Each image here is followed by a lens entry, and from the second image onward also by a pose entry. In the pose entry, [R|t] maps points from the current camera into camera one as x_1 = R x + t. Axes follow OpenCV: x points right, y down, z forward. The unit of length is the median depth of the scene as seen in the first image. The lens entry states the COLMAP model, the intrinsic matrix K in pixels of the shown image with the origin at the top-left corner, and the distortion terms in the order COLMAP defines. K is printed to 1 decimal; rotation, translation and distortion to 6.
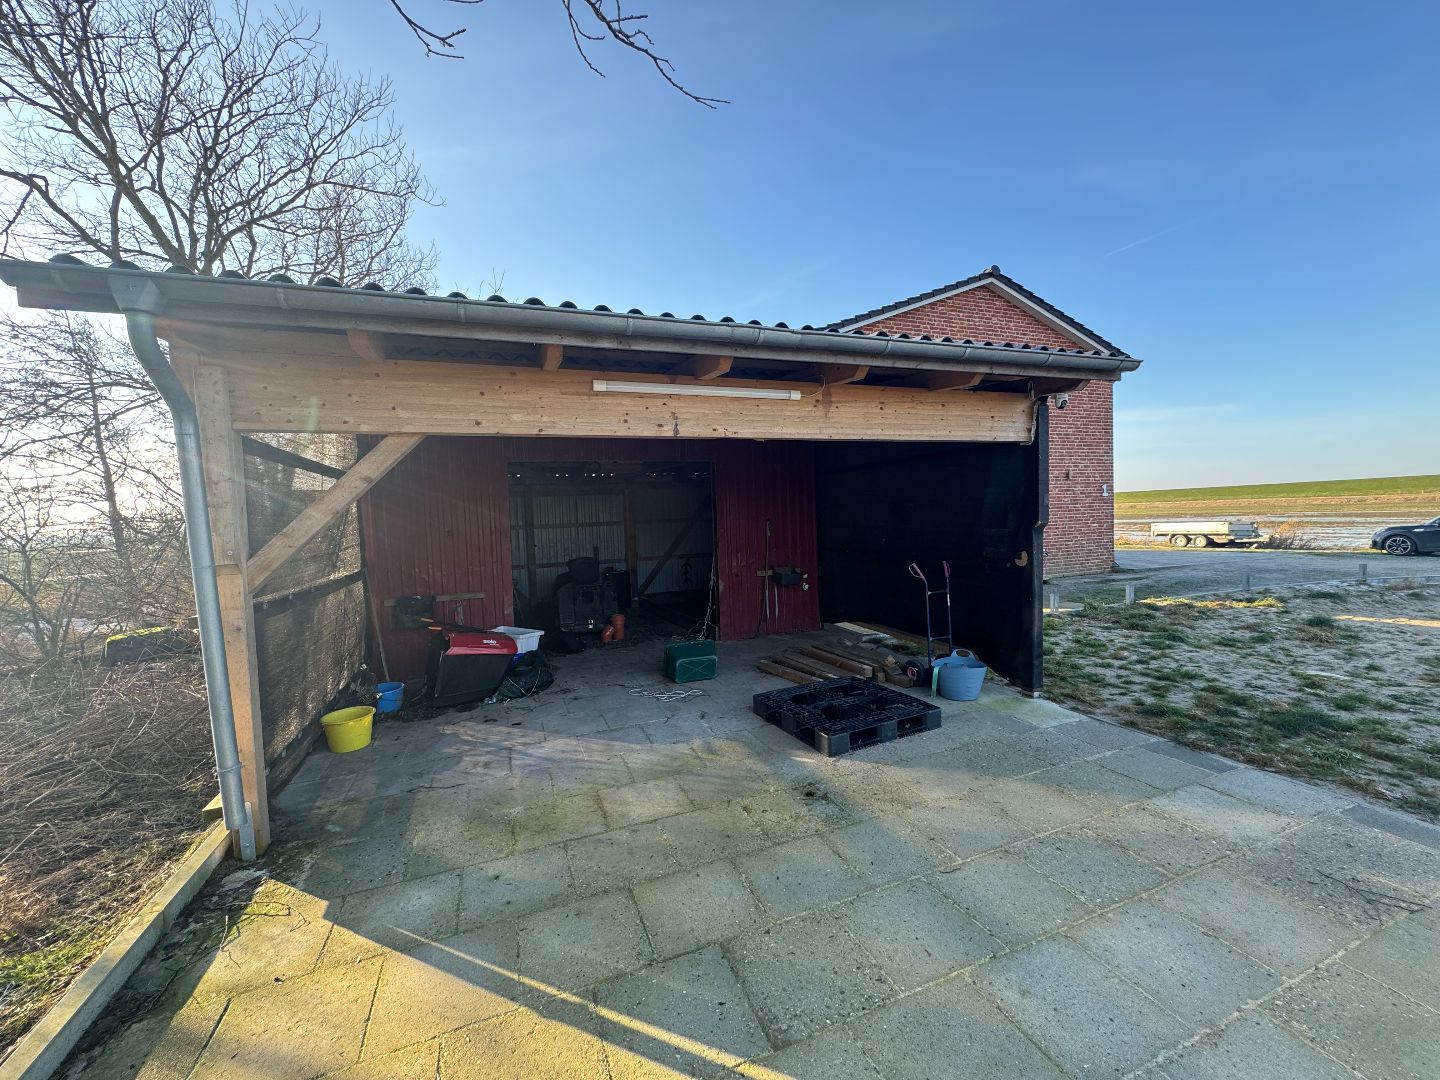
lens RADIAL K [[574.5, 0, 719.2], [0, 574.5, 538.2], [0, 0, 1]] dist [-0.003587, 0.000730]
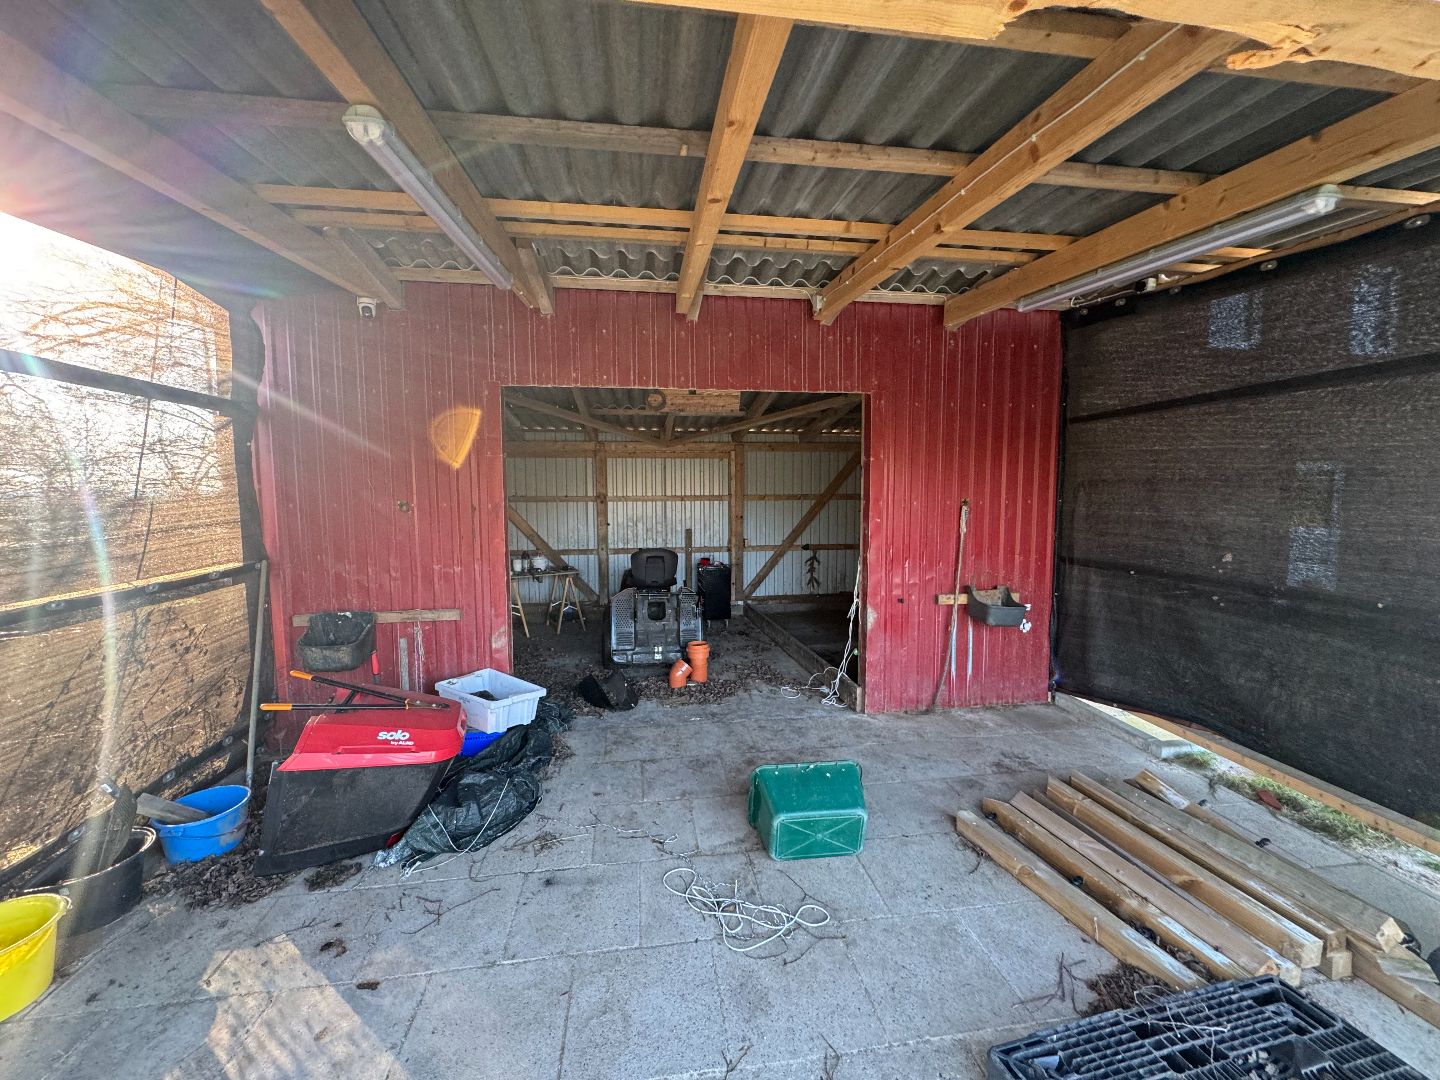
lens RADIAL K [[574.5, 0, 719.2], [0, 574.5, 538.2], [0, 0, 1]] dist [-0.003587, 0.000730]
pose [[0.974101, 0.051677, -0.220130, -0.020898], [-0.041516, 0.997859, 0.050540, -0.016658], [0.222271, -0.040092, 0.974160, 0.411287]]
